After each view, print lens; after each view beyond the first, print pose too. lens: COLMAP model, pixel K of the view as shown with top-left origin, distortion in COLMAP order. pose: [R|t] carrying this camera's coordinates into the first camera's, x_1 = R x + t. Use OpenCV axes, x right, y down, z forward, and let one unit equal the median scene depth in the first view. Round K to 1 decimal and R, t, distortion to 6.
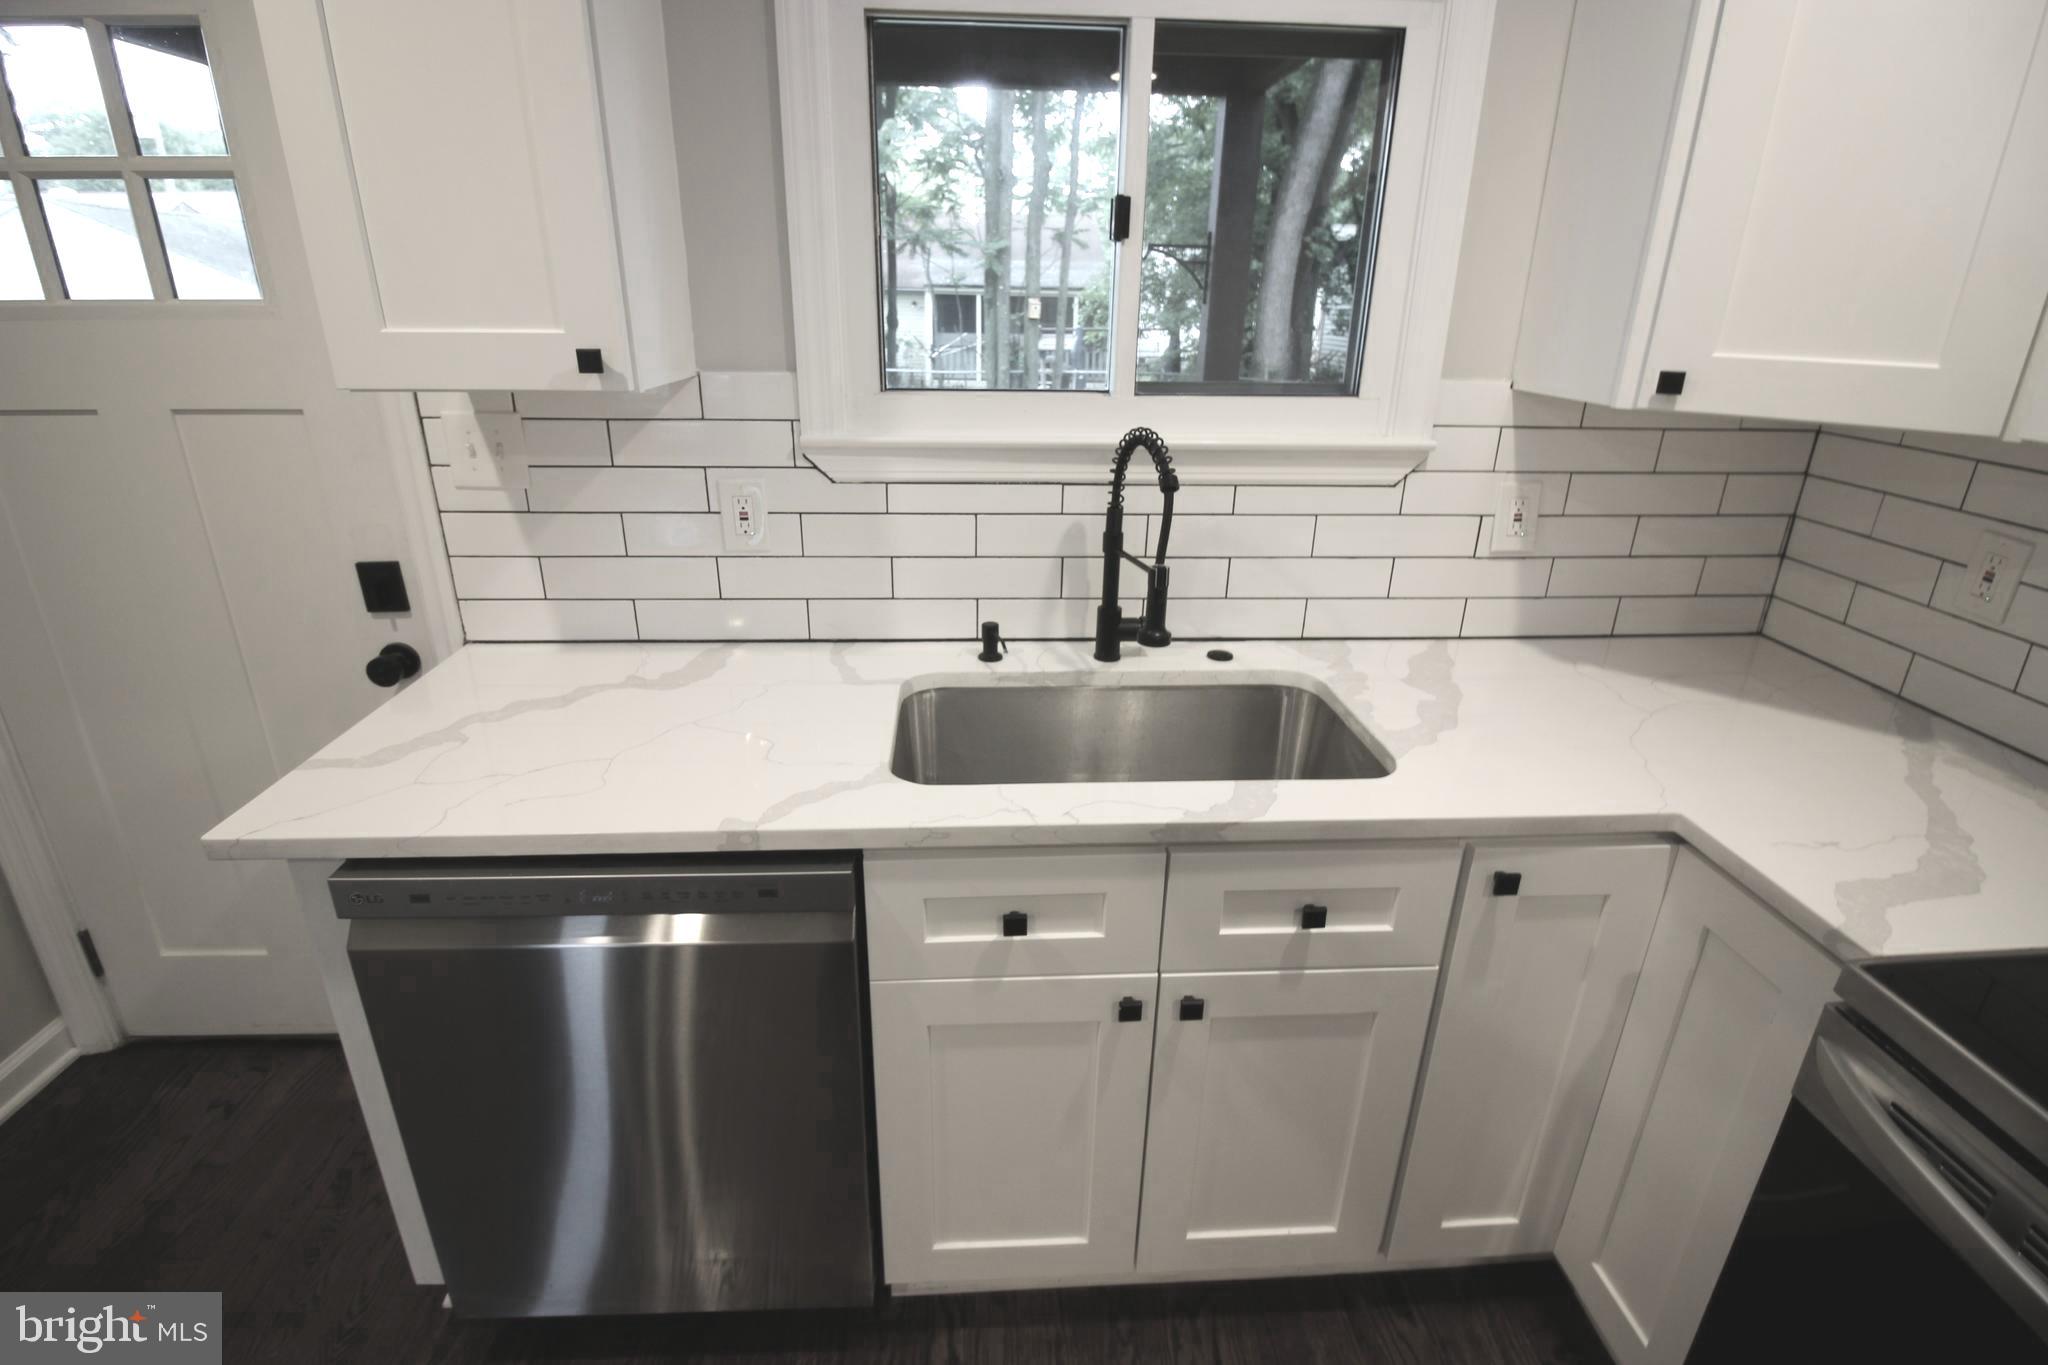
lens RADIAL K [[949.8, 0, 1020.0], [0, 949.8, 658.0], [0, 0, 1]] dist [-0.004171, -0.010262]
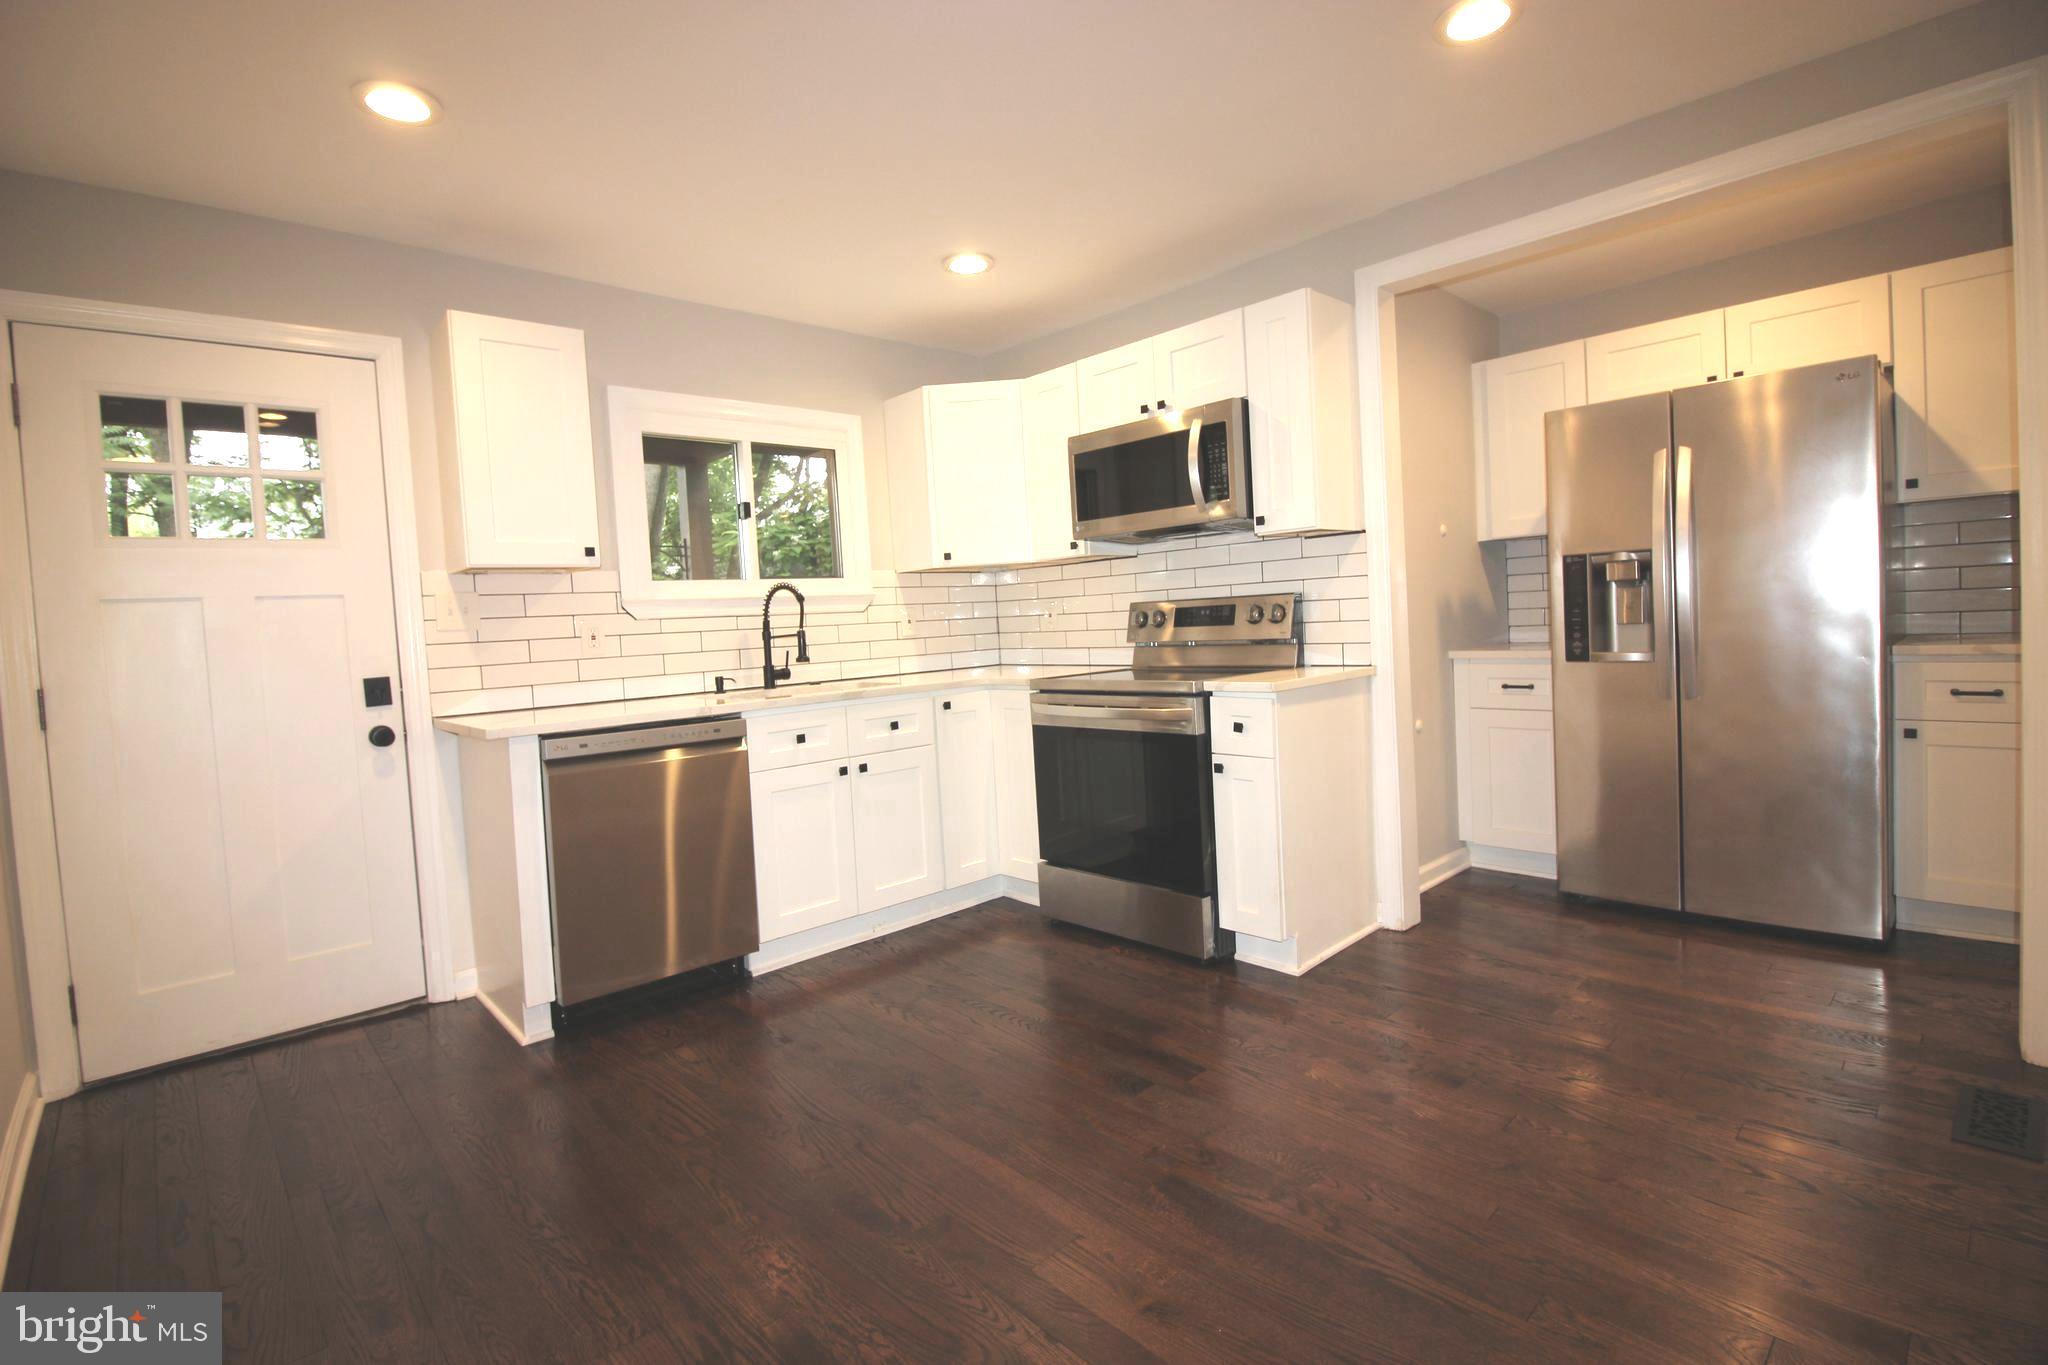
lens RADIAL K [[949.8, 0, 1020.5], [0, 949.8, 660.5], [0, 0, 1]] dist [-0.004171, -0.010262]
pose [[0.772633, -0.081274, 0.629630, -0.893526], [0.285208, 0.930491, -0.229876, 0.648803], [-0.567182, 0.357185, 0.742107, -1.063165]]
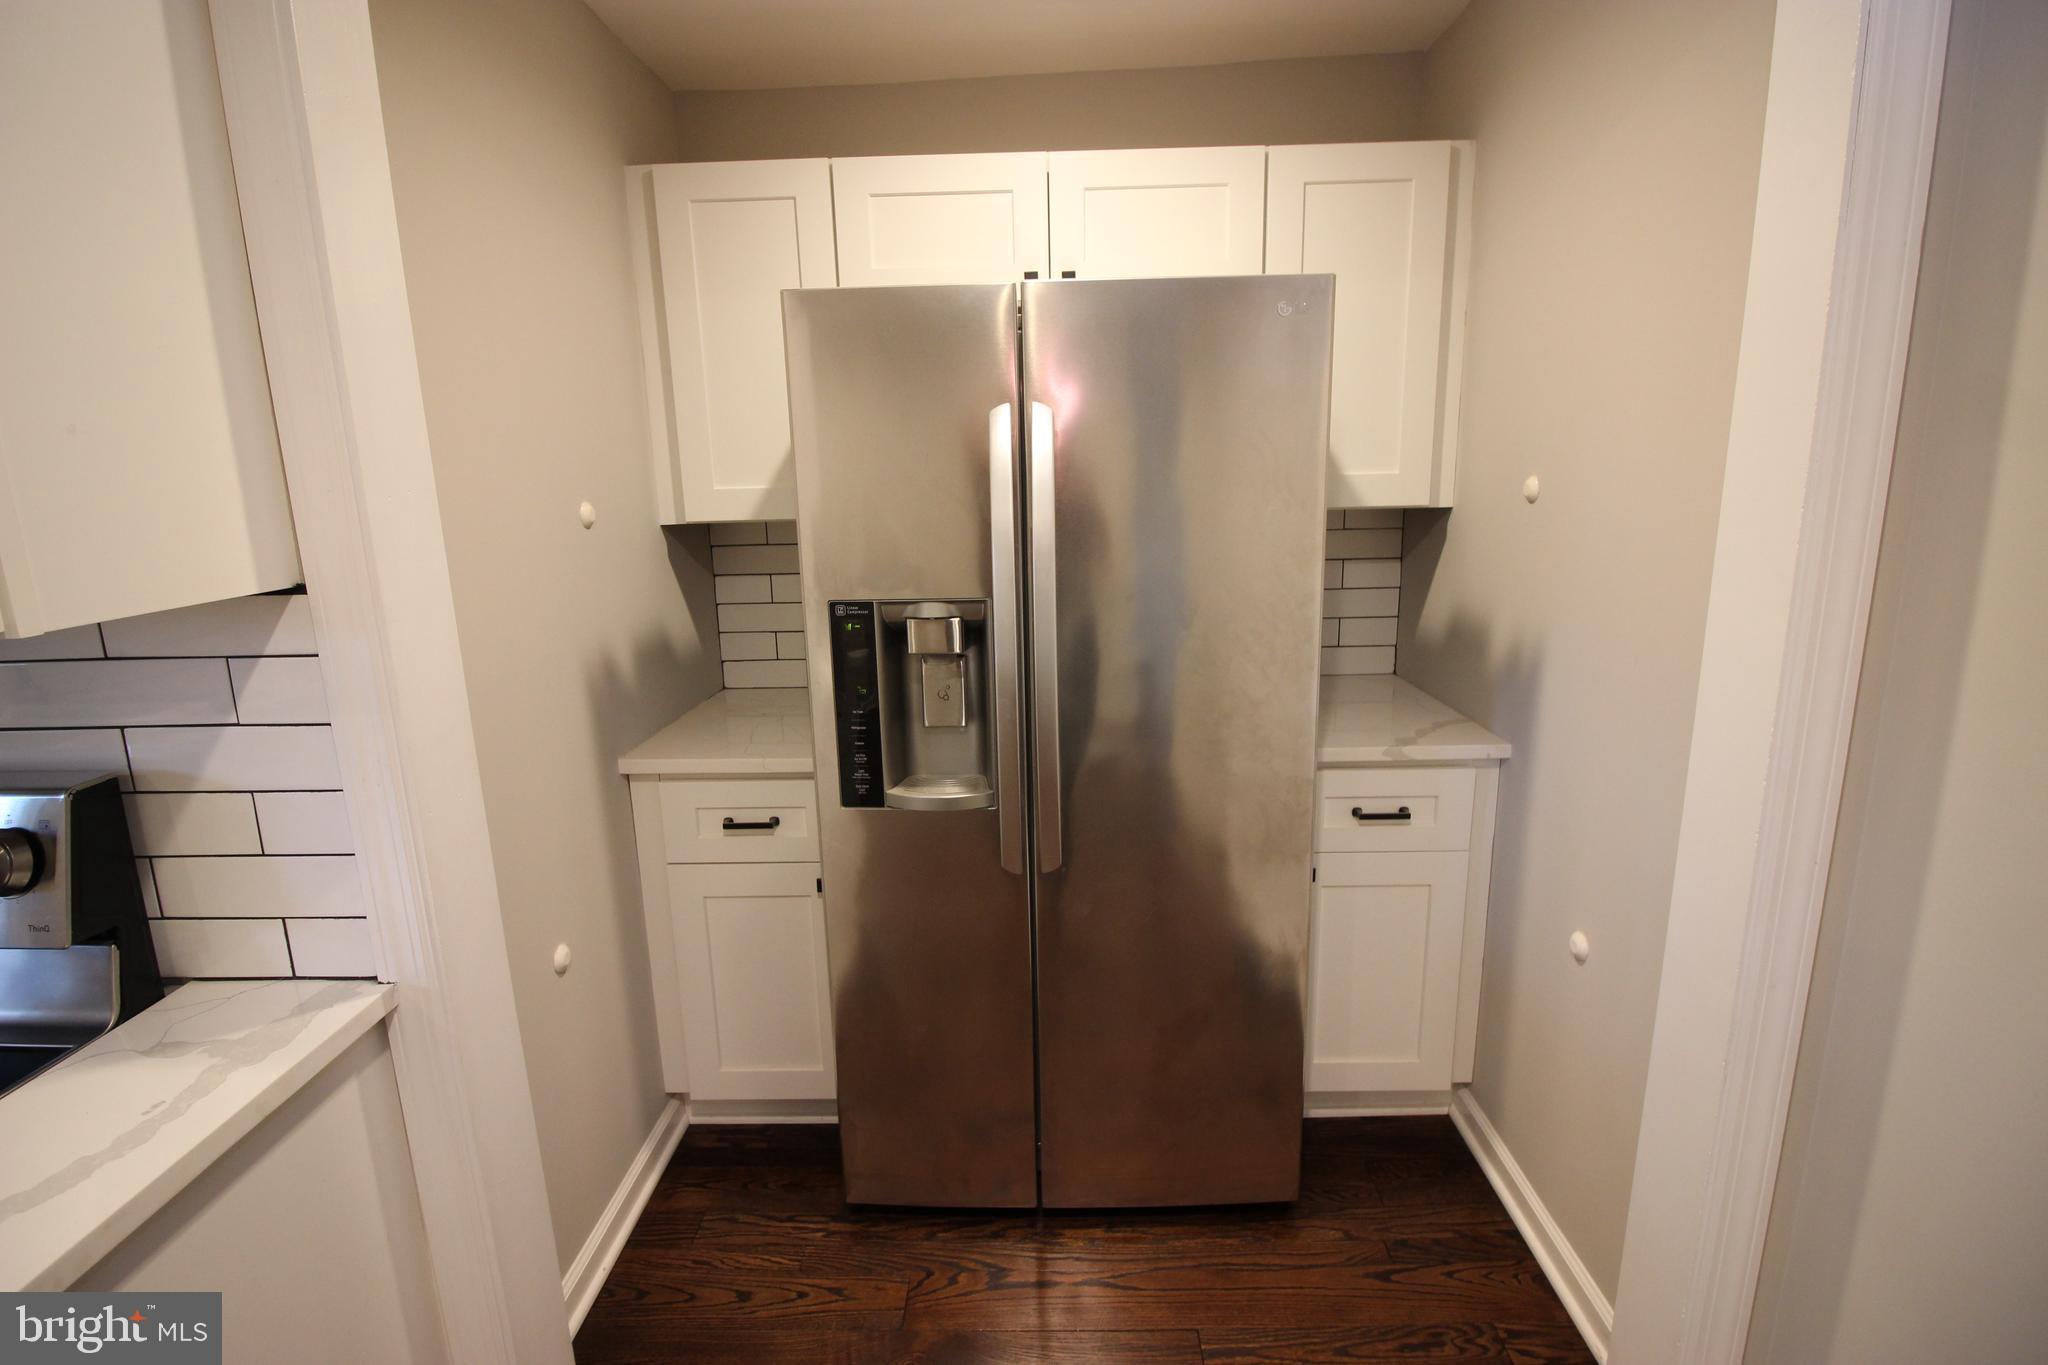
lens RADIAL K [[949.8, 0, 1022.3], [0, 949.8, 659.6], [0, 0, 1]] dist [-0.004171, -0.010262]
pose [[0.083618, -0.216383, 0.972721, 0.391012], [0.379347, 0.909555, 0.169722, 0.252238], [-0.921468, 0.354807, 0.158140, -0.598613]]
